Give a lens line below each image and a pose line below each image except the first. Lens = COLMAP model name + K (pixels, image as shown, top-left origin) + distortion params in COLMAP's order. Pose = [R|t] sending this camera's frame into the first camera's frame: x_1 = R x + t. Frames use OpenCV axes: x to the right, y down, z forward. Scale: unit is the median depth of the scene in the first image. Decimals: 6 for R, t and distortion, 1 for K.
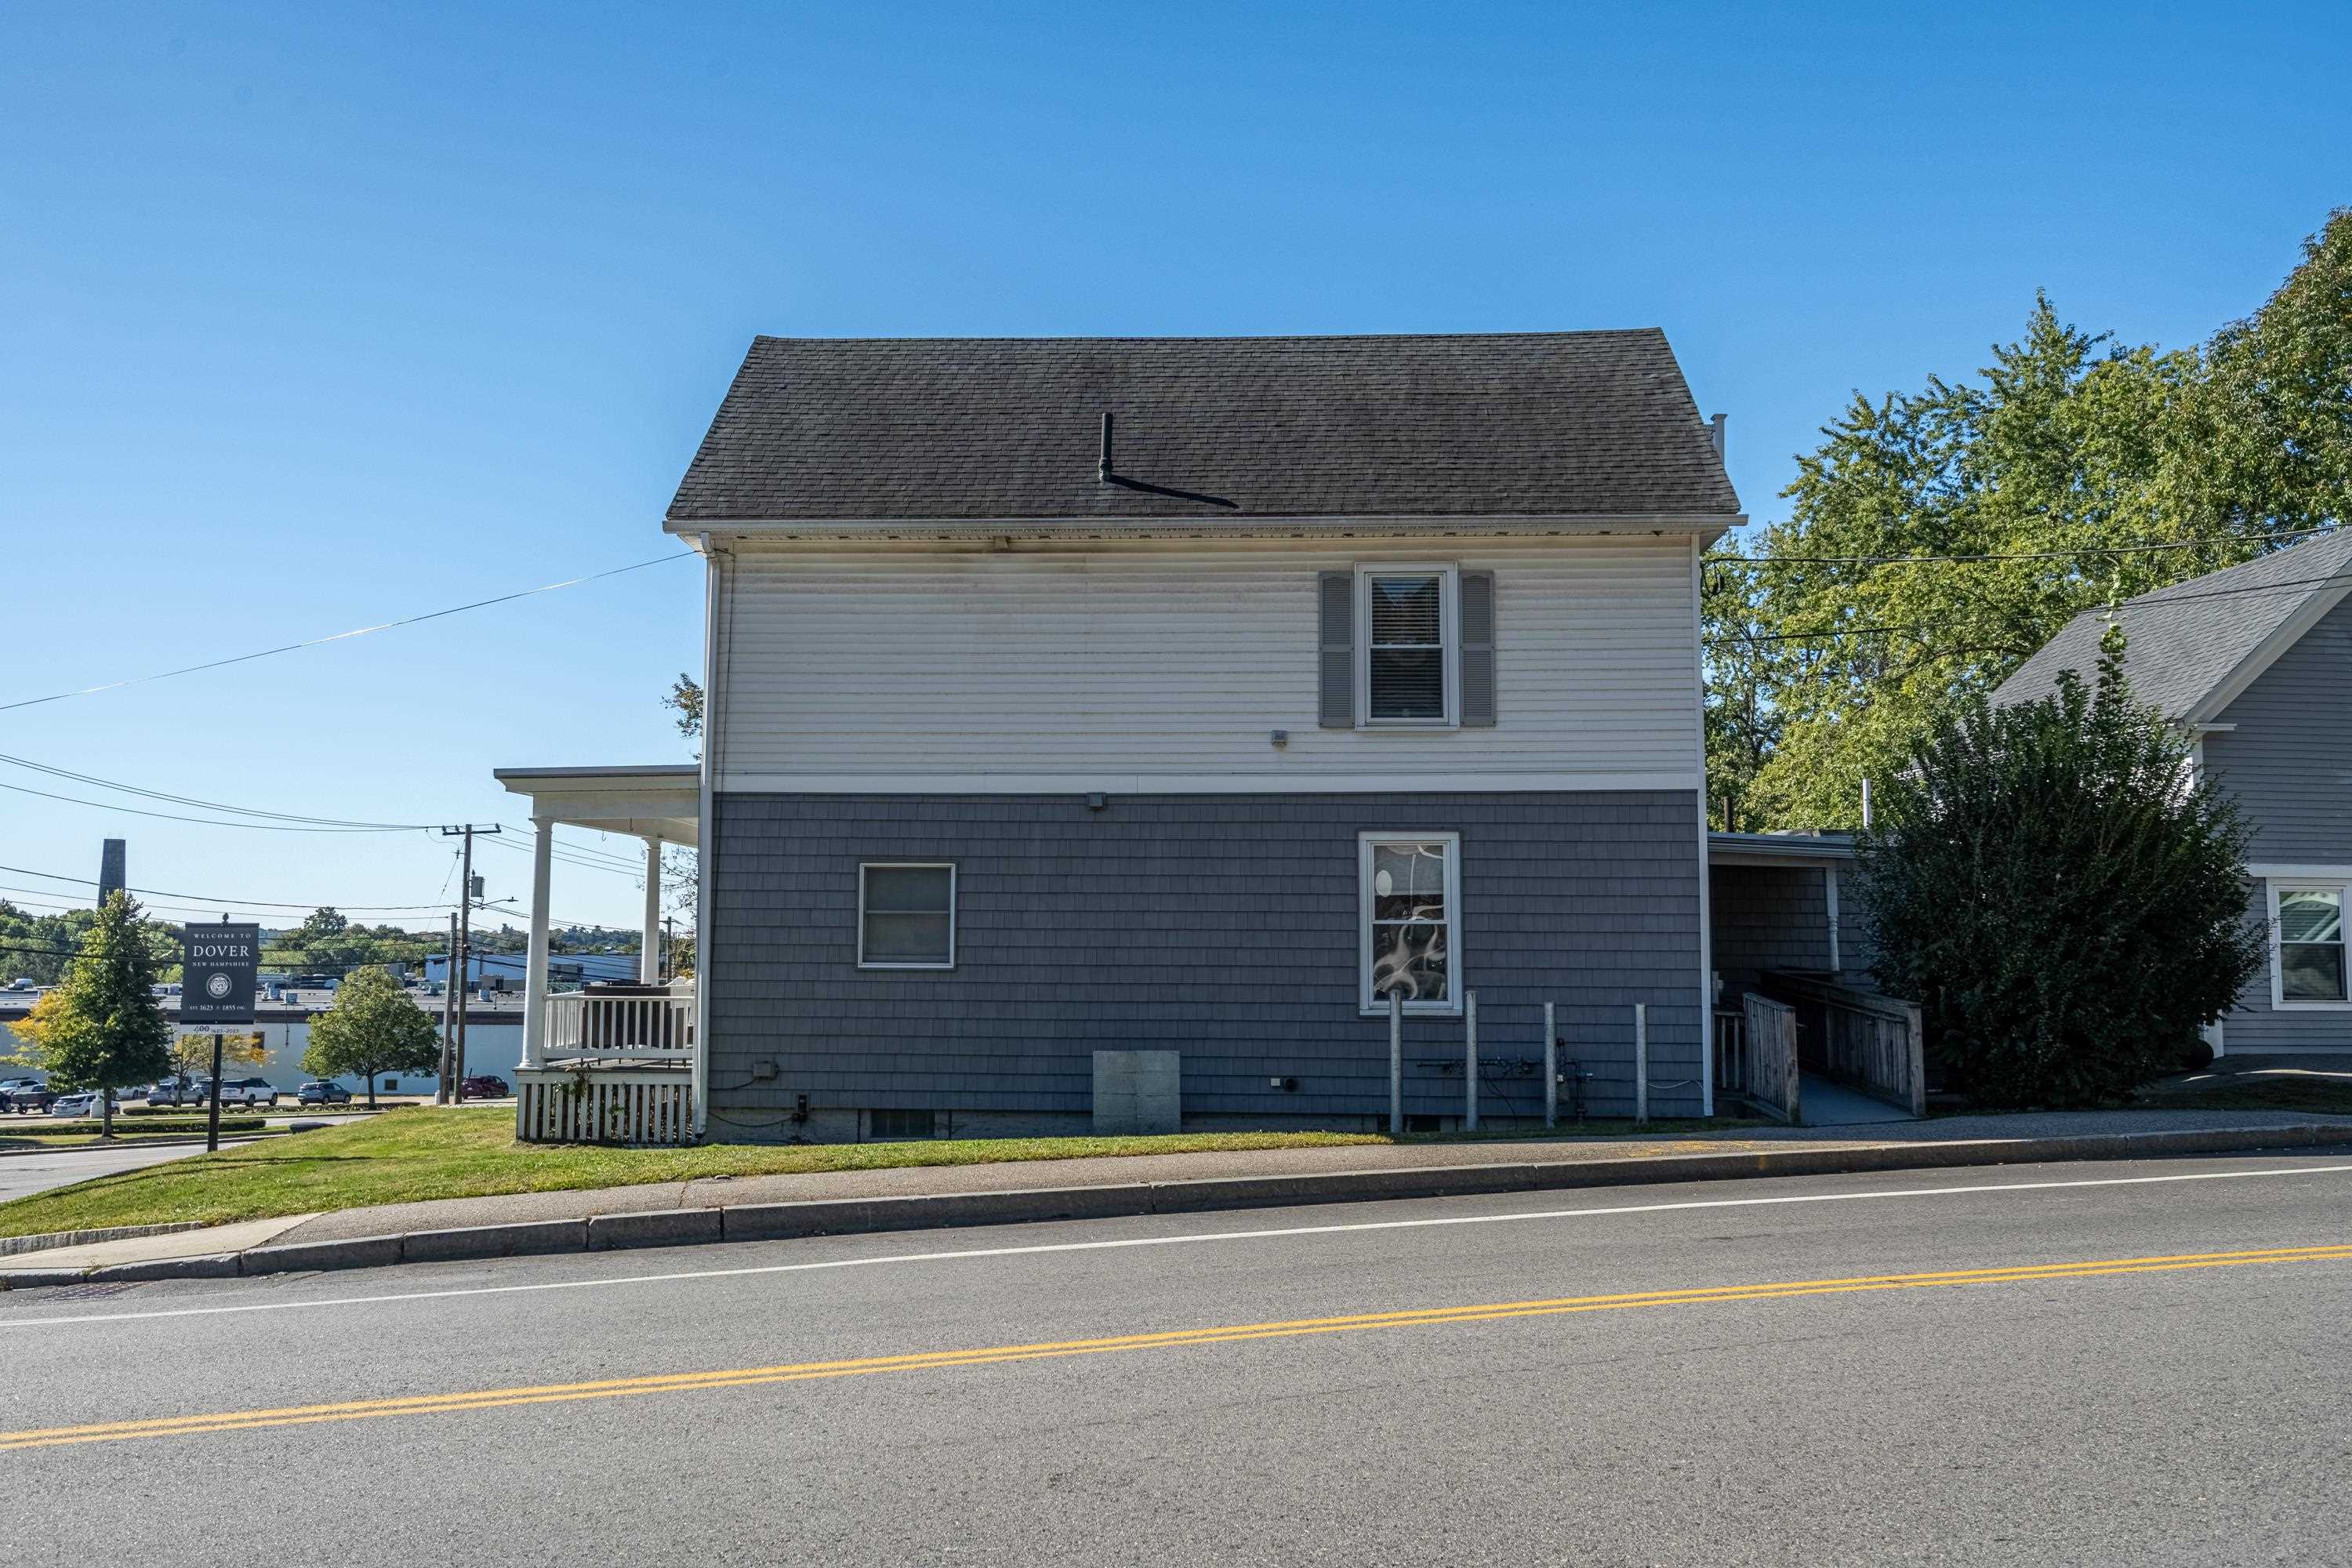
lens RADIAL K [[1783.8, 0, 1176.0], [0, 1783.8, 784.0], [0, 0, 1]] dist [-0.002756, 0.000426]
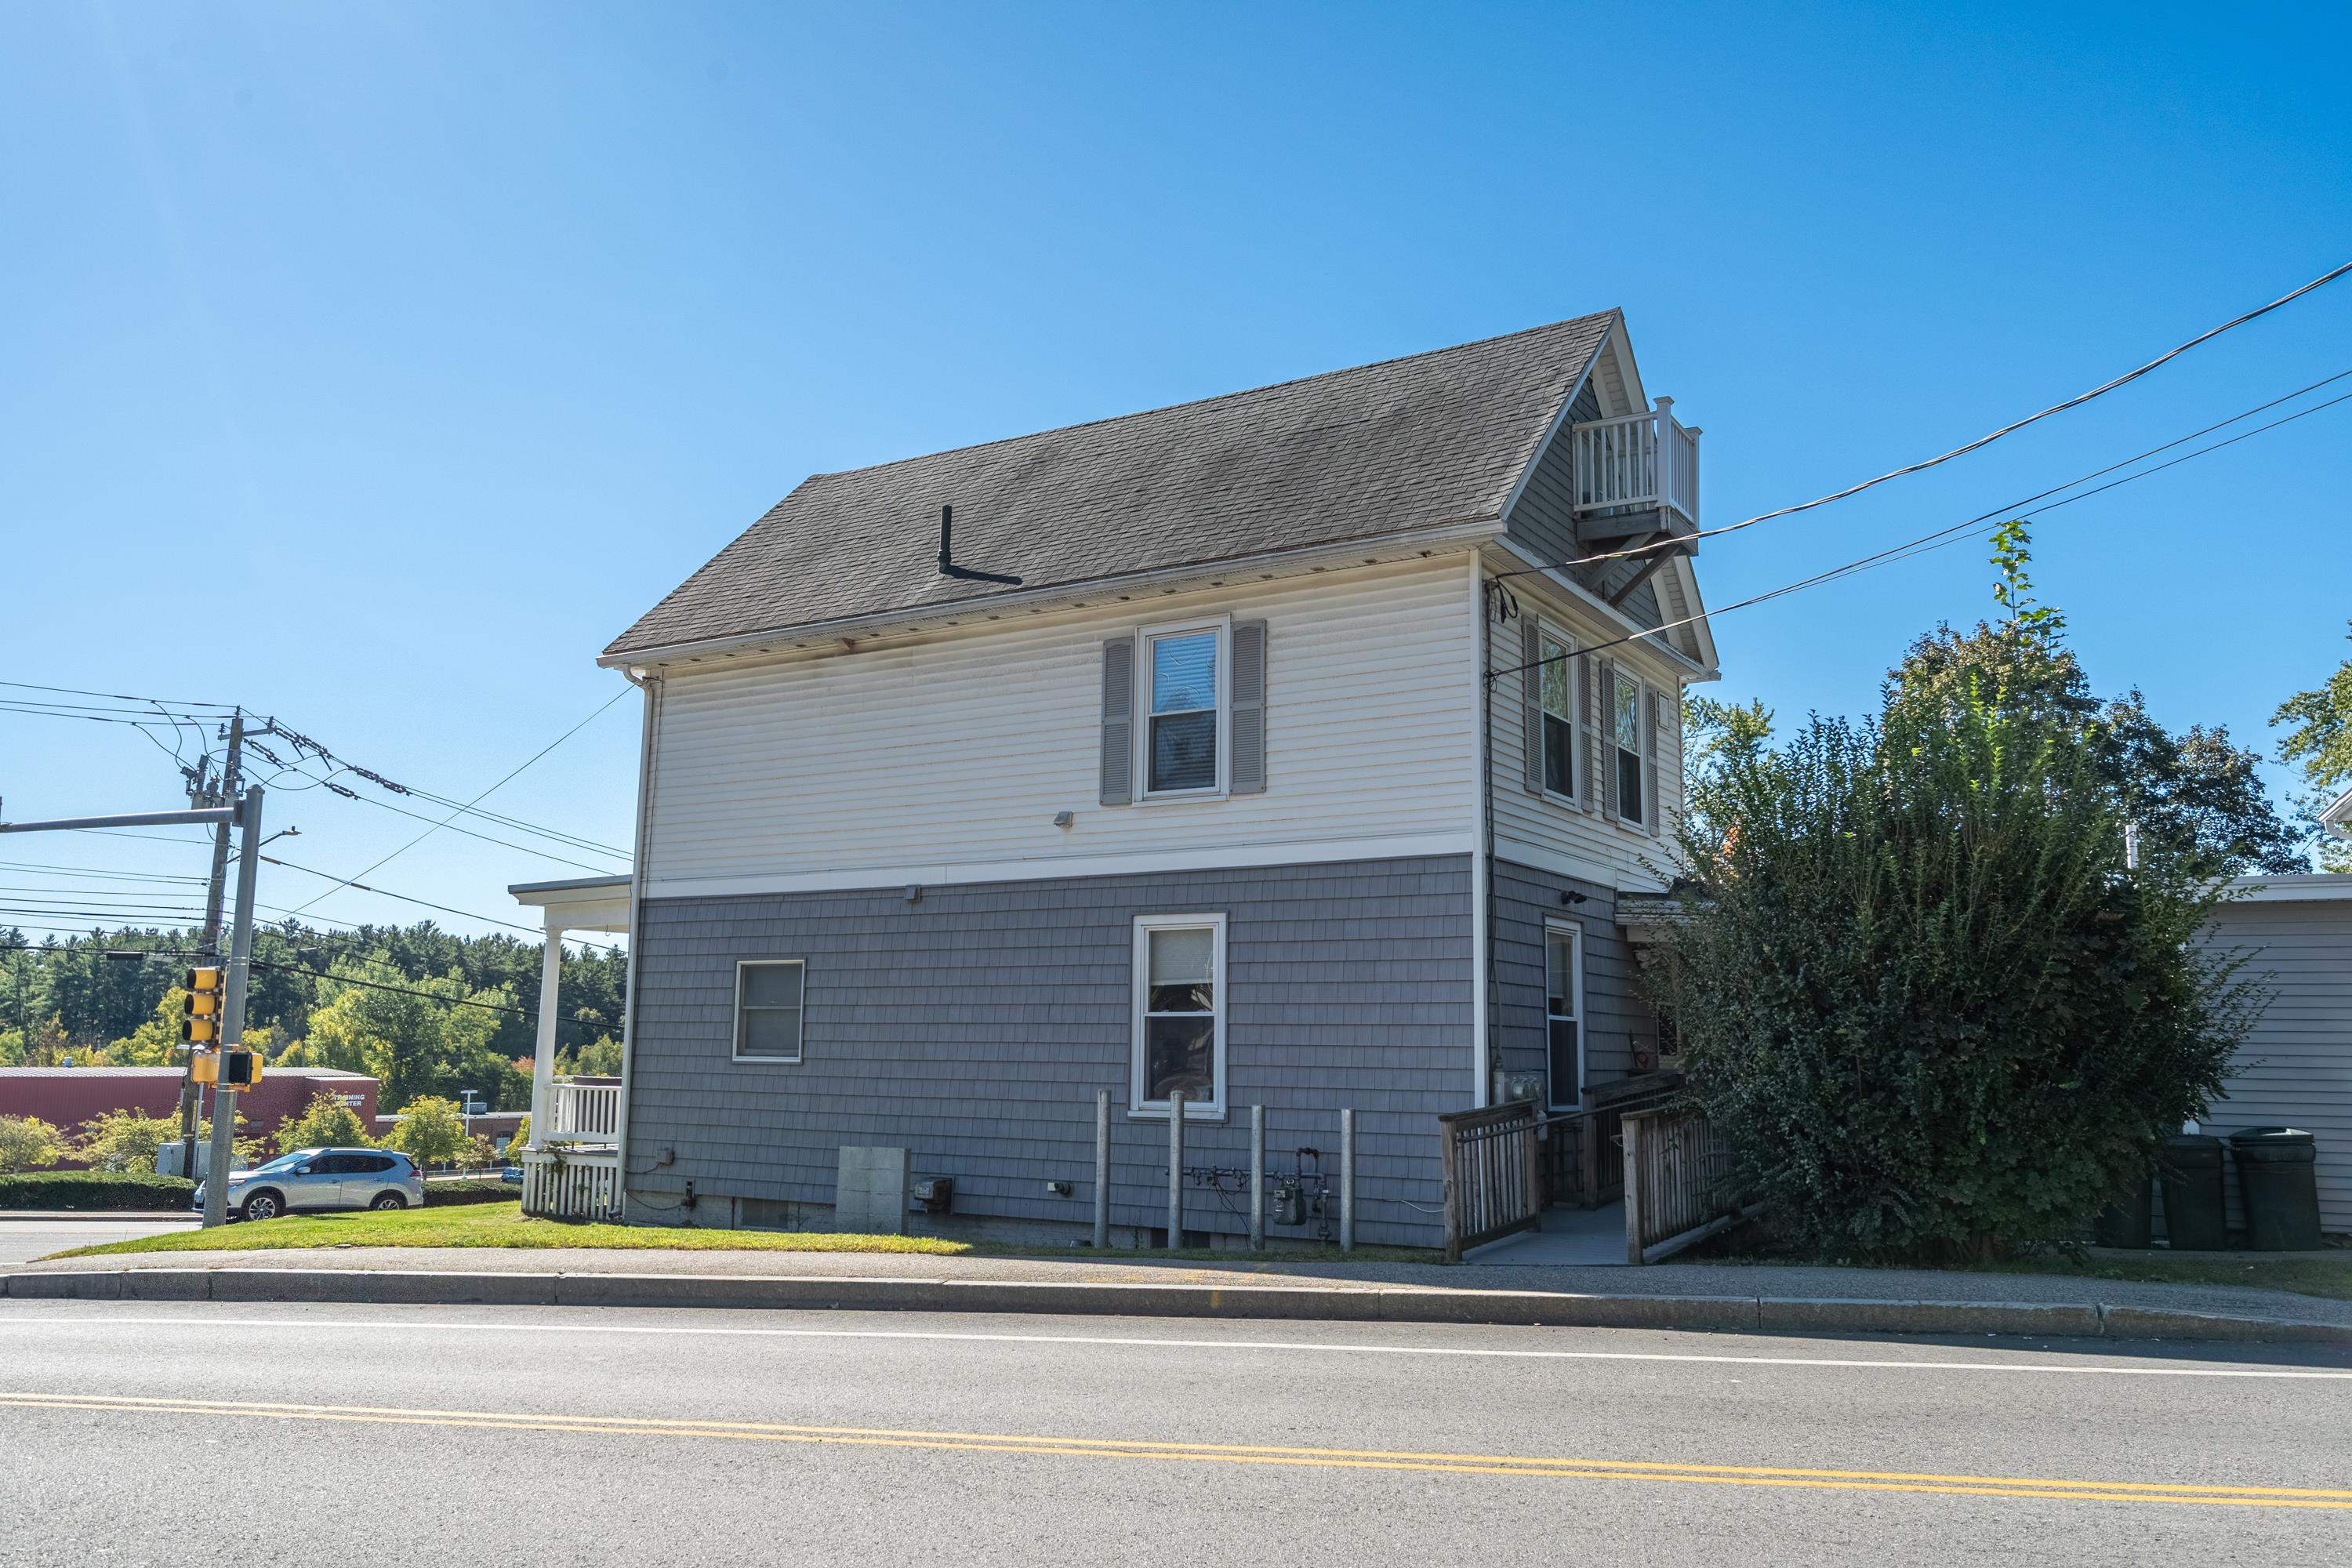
lens RADIAL K [[1783.8, 0, 1176.0], [0, 1783.8, 784.0], [0, 0, 1]] dist [-0.002756, 0.000426]
pose [[0.878188, -0.066981, -0.473602, 0.561053], [0.038364, 0.996820, -0.069840, 0.023870], [0.476774, 0.043164, 0.877966, 0.196823]]
